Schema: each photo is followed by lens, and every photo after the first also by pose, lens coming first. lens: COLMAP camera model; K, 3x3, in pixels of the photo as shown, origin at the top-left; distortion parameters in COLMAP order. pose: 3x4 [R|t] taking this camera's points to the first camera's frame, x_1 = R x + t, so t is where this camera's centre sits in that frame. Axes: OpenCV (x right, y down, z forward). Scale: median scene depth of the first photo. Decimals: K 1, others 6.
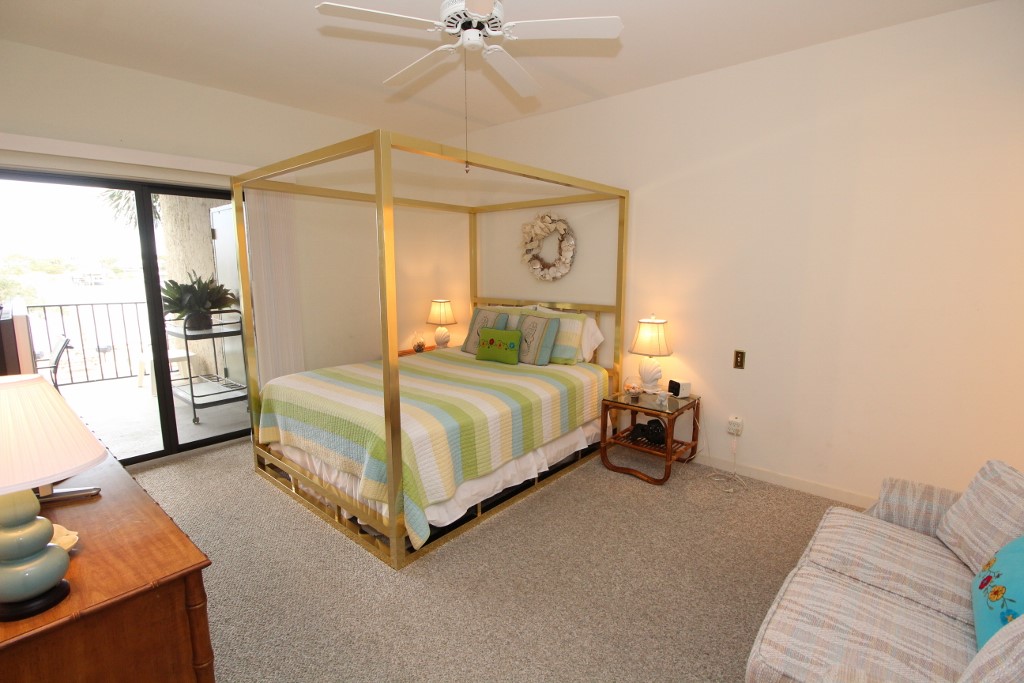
lens RADIAL K [[479.8, 0, 504.9], [0, 479.8, 340.2], [0, 0, 1]] dist [0.002106, -0.001405]
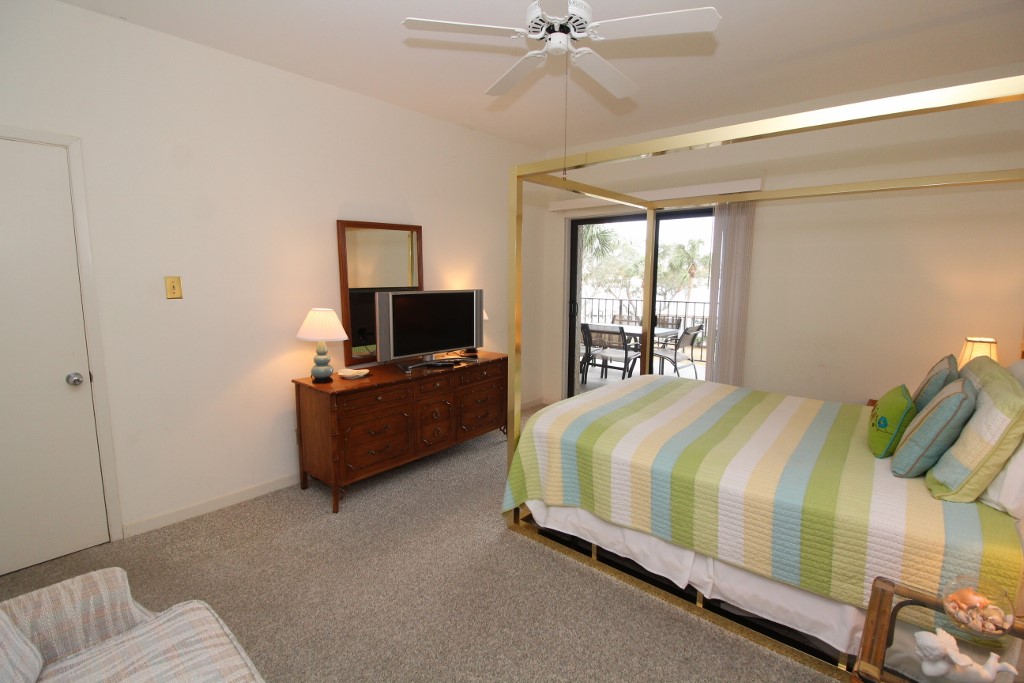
lens RADIAL K [[479.8, 0, 513.2], [0, 479.8, 343.9], [0, 0, 1]] dist [0.002106, -0.001405]
pose [[-0.001100, 0.147935, -0.988997, 0.697163], [-0.152262, 0.977441, 0.146376, -0.115896], [0.988340, 0.150747, 0.021450, 0.711676]]
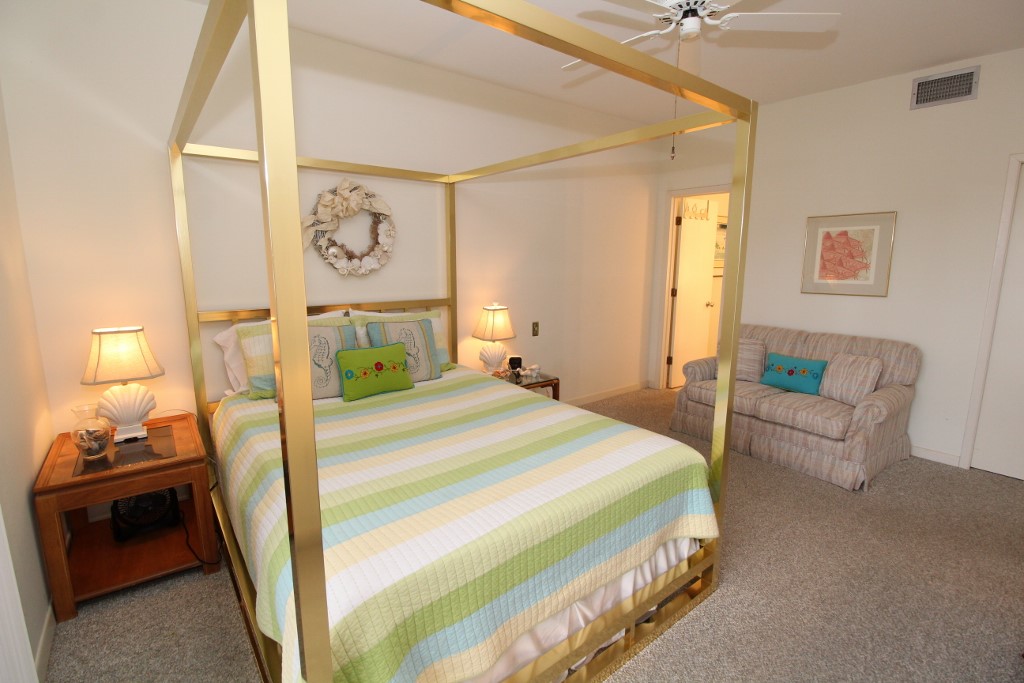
lens RADIAL K [[479.8, 0, 513.3], [0, 479.8, 335.3], [0, 0, 1]] dist [0.002106, -0.001405]
pose [[0.164127, -0.159527, 0.973454, -0.881662], [0.139174, 0.980710, 0.137251, -0.144928], [-0.976572, 0.112953, 0.183163, 0.913644]]
